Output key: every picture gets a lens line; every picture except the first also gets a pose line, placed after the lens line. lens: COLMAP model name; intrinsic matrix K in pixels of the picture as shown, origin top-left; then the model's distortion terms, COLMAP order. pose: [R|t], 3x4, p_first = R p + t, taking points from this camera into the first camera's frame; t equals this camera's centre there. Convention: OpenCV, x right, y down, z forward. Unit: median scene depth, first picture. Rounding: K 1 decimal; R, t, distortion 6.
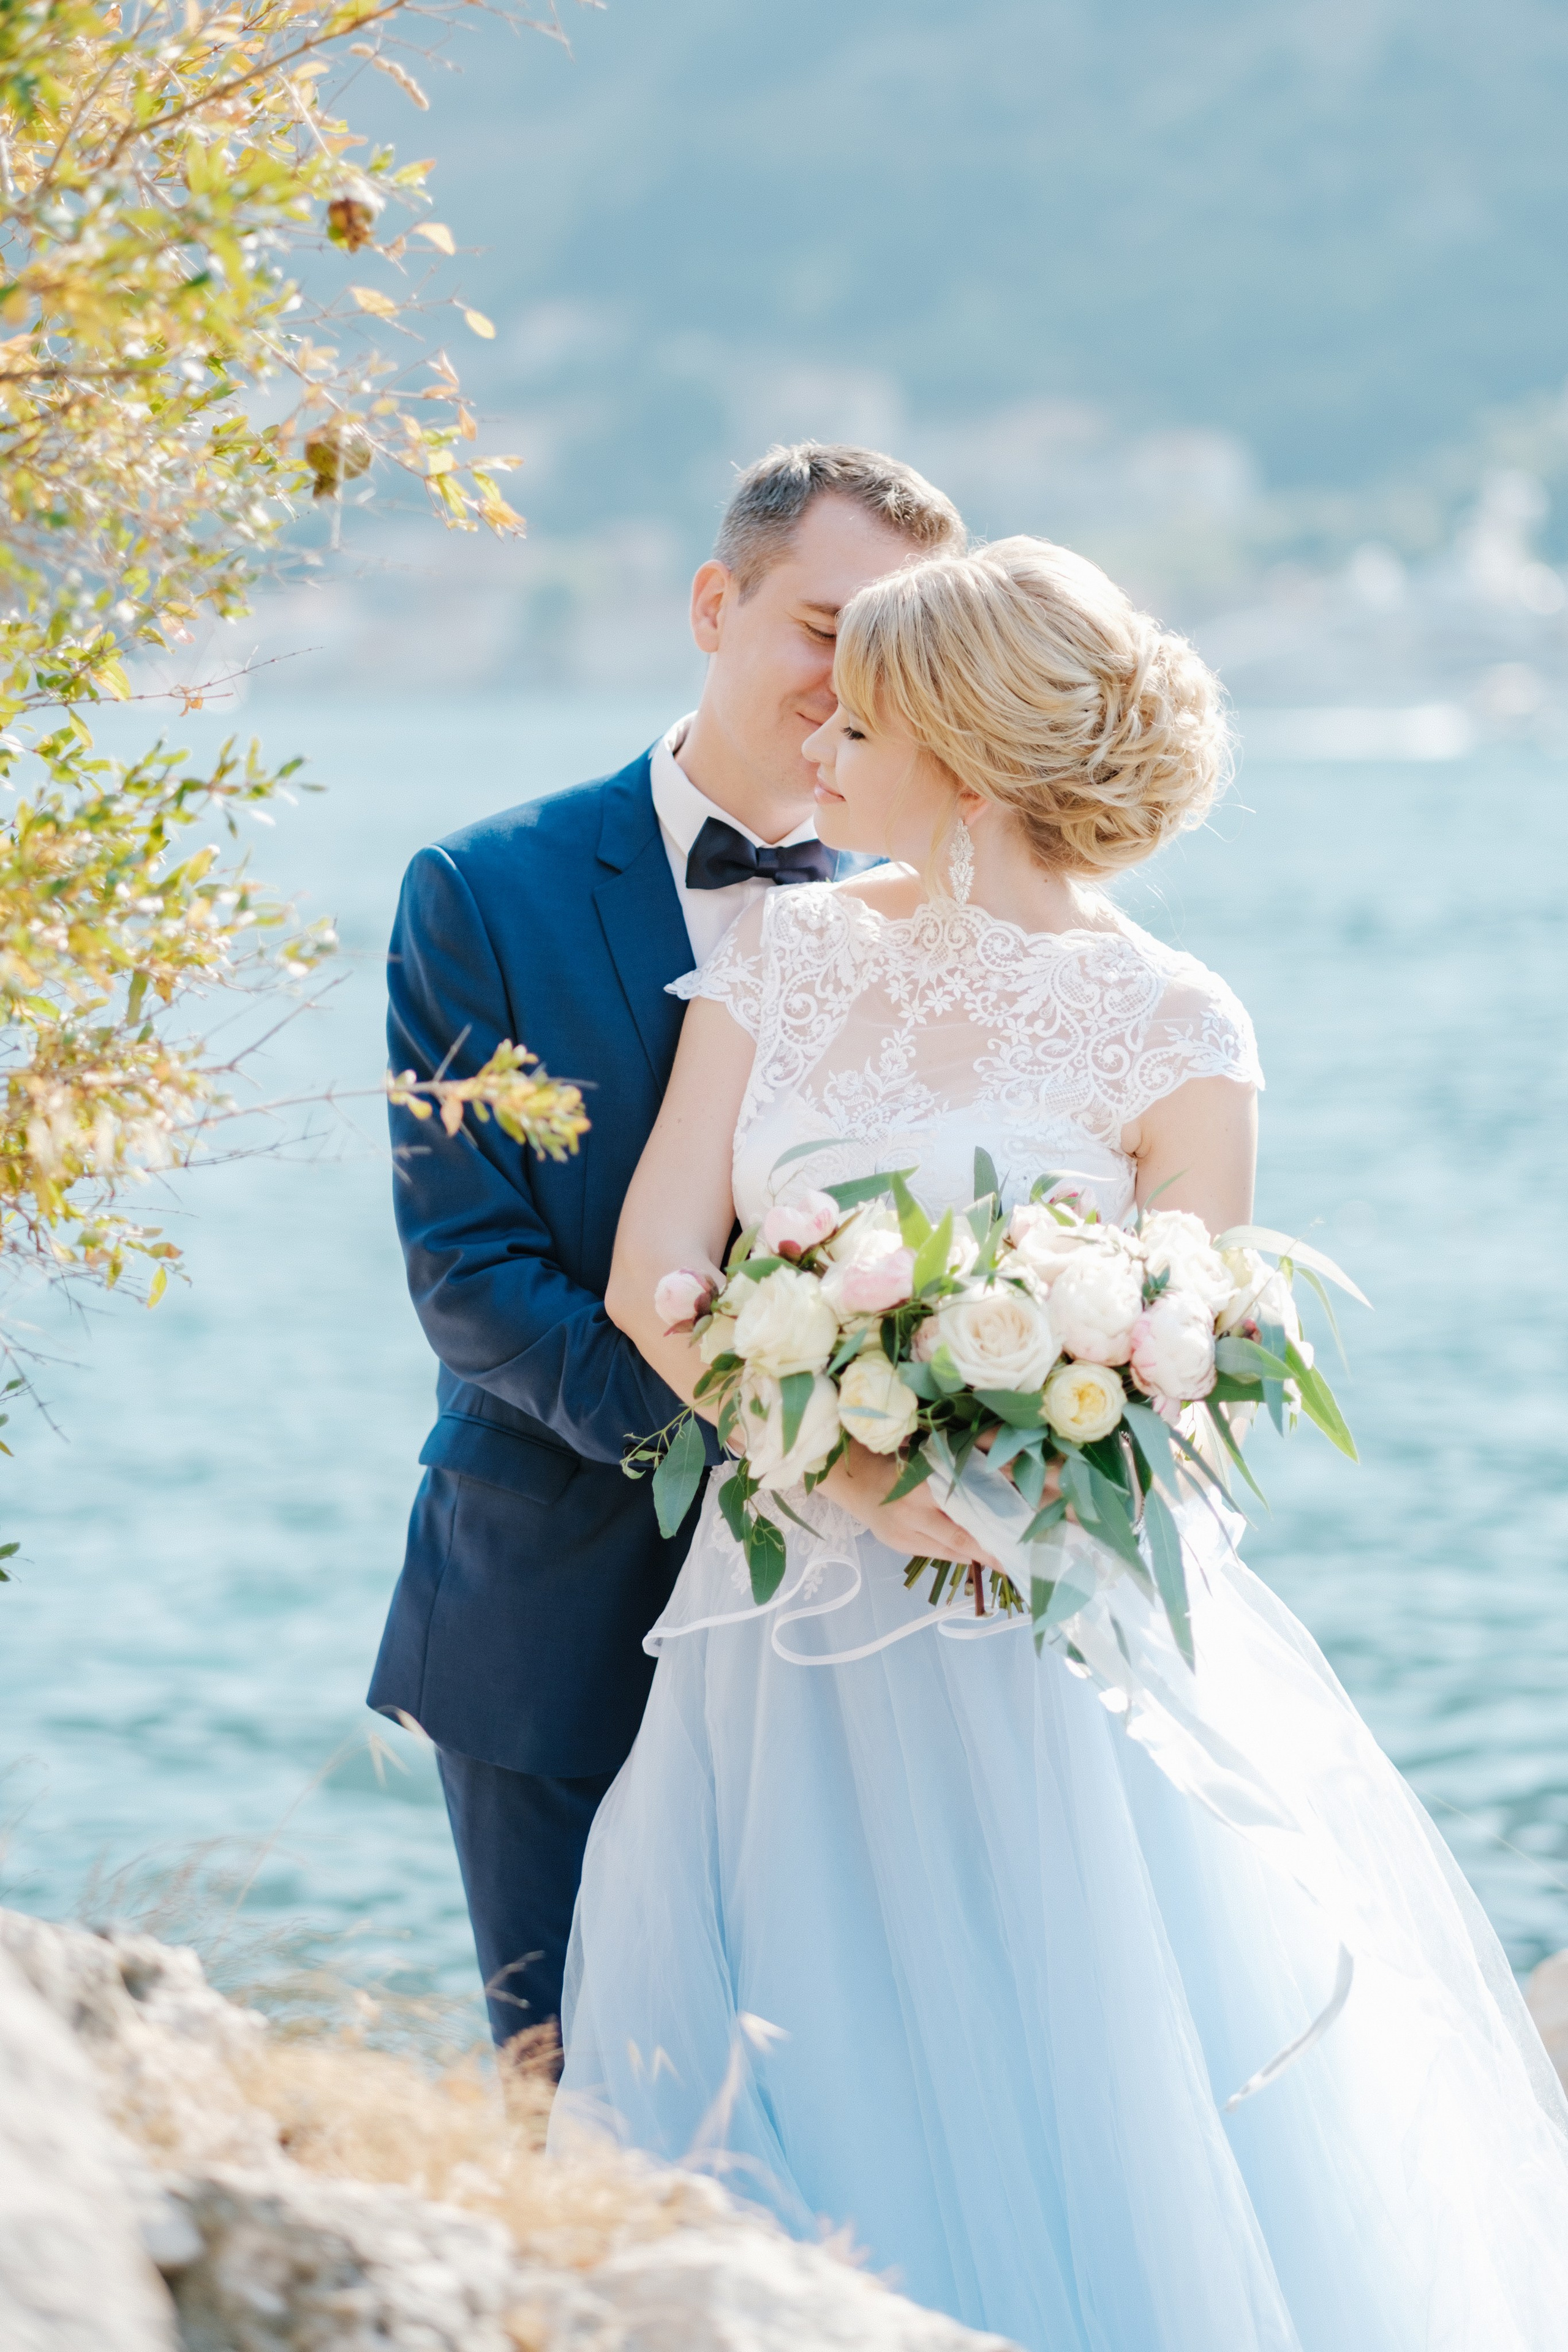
lens RADIAL K [[5474.7, 0, 819.5], [0, 5474.7, 1178.8], [0, 0, 1]] dist [-0.010697, -1.103770]
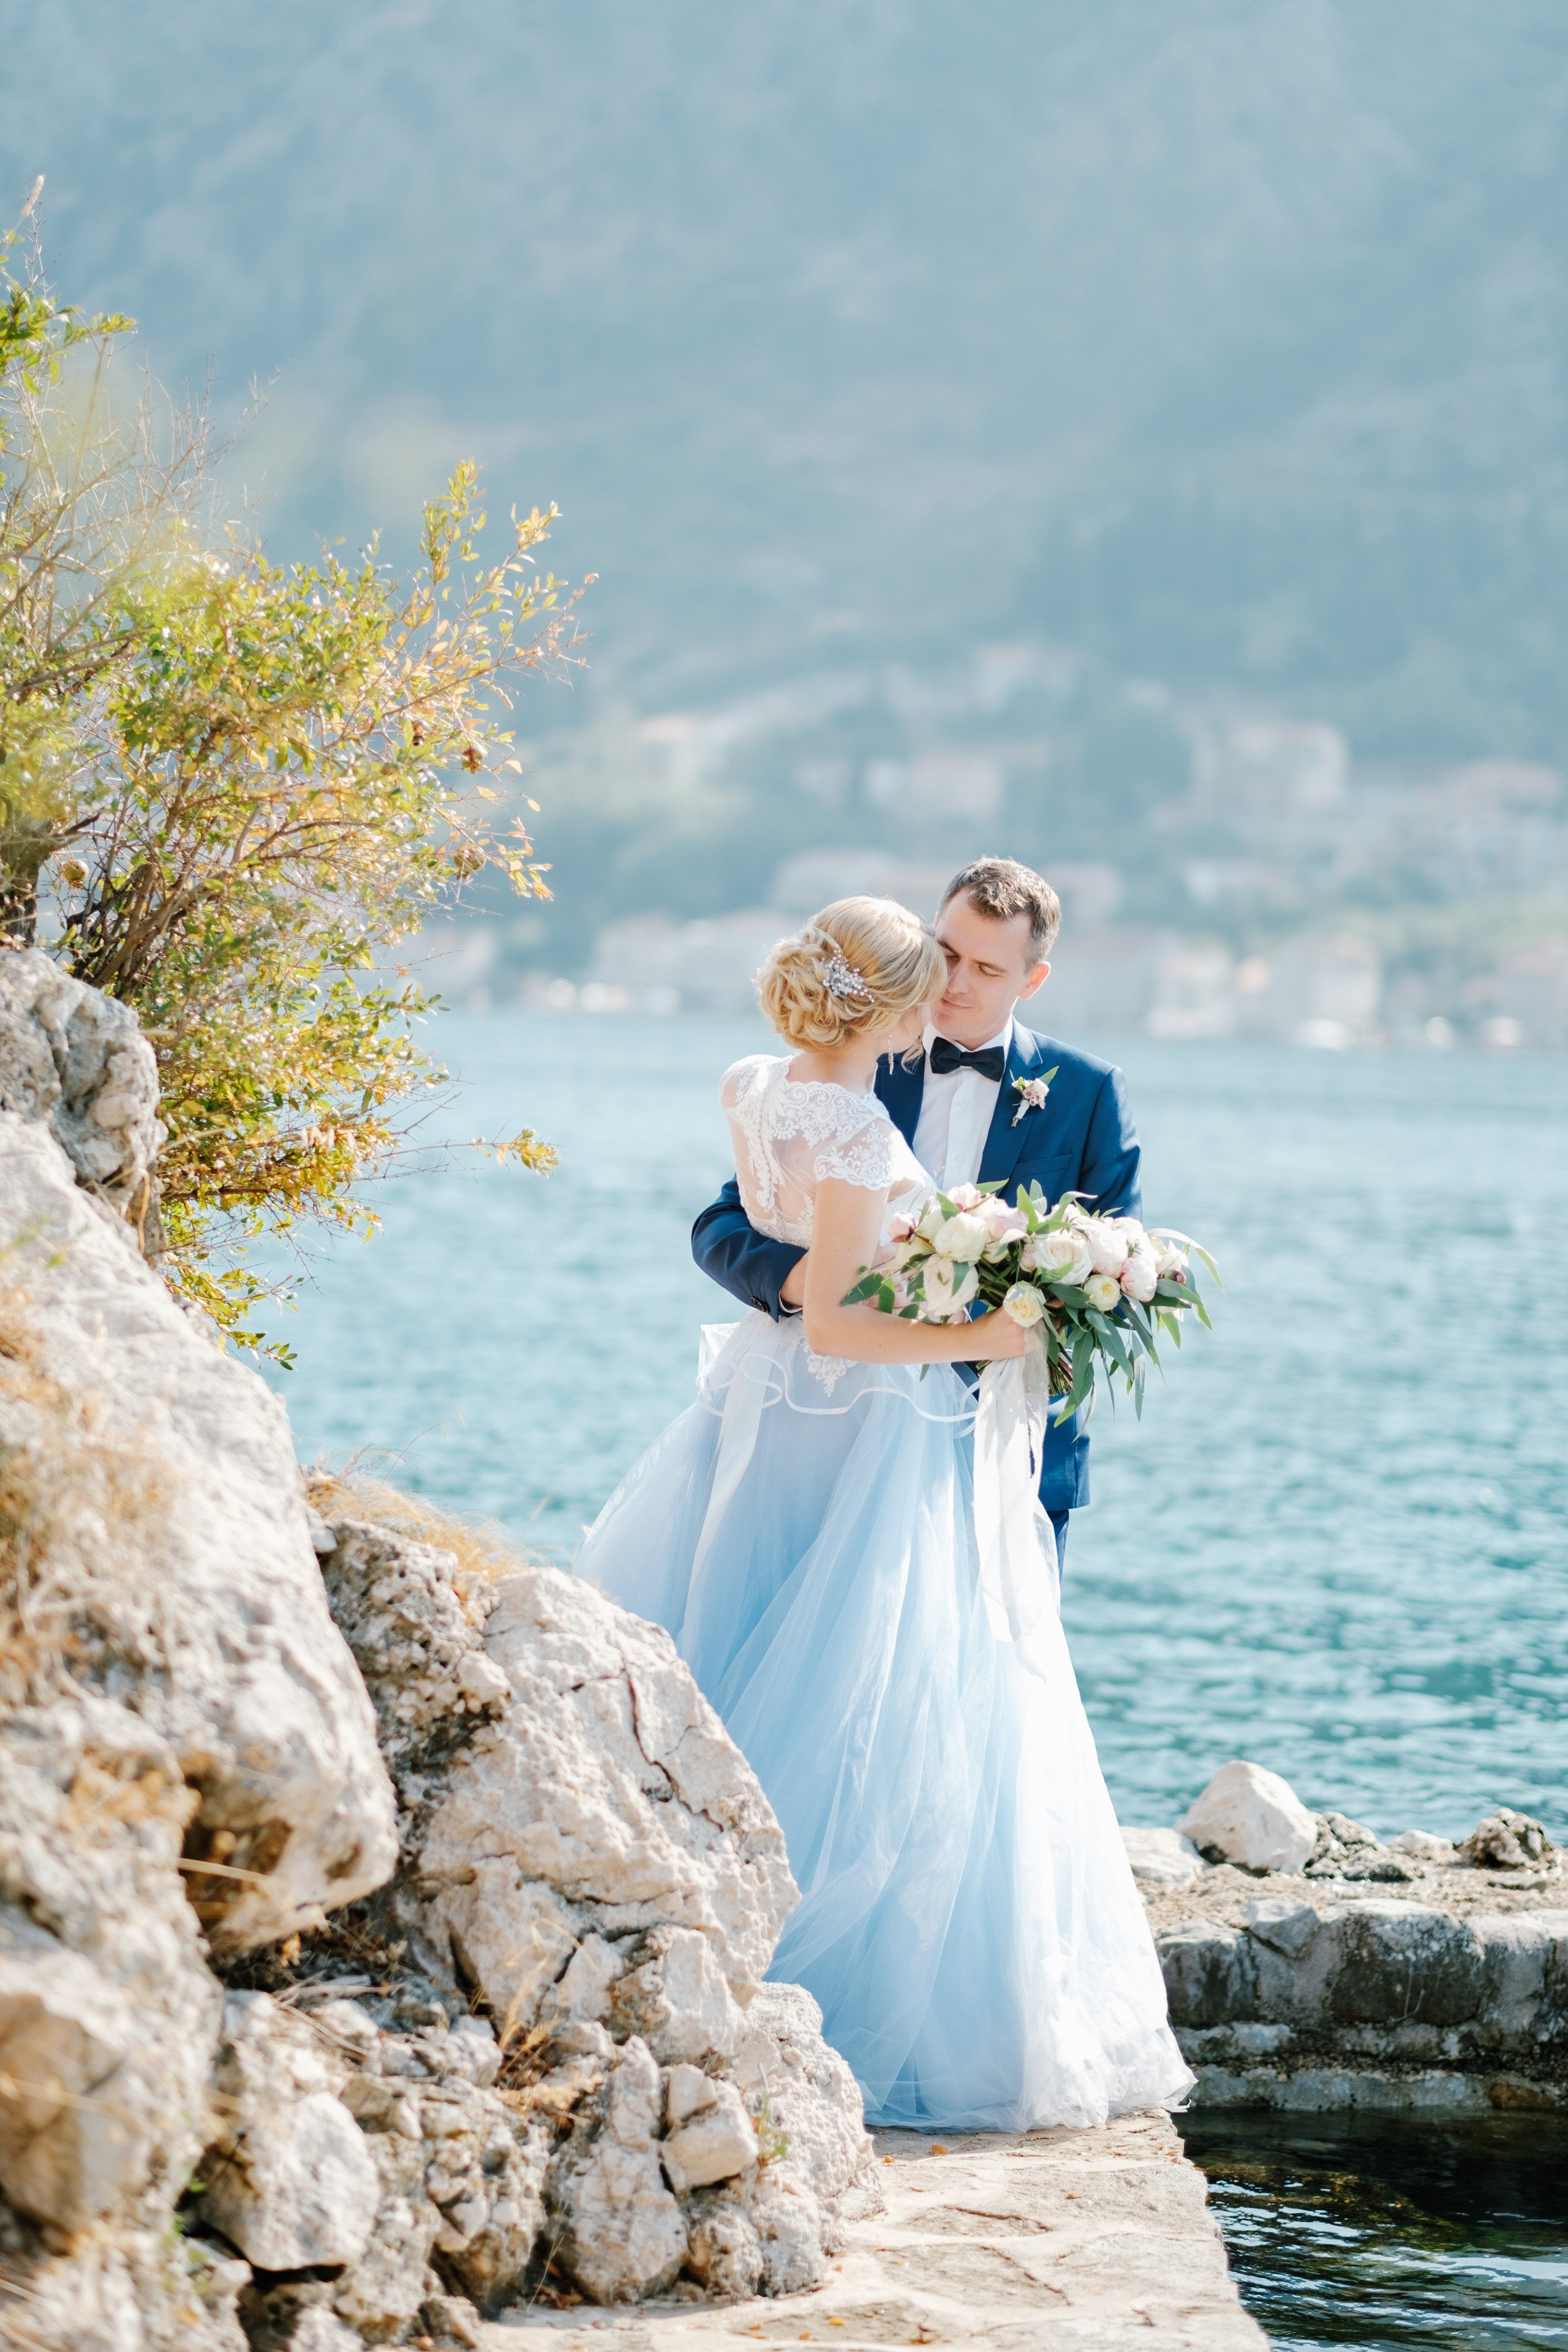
lens RADIAL K [[5643.7, 0, 903.2], [0, 5643.7, 1172.0], [0, 0, 1]] dist [0.086531, -0.669554]
pose [[0.996843, 0.042287, -0.067205, 0.255343], [-0.046497, 0.996969, -0.062373, 0.132521], [0.064363, 0.065301, 0.995788, -1.303756]]
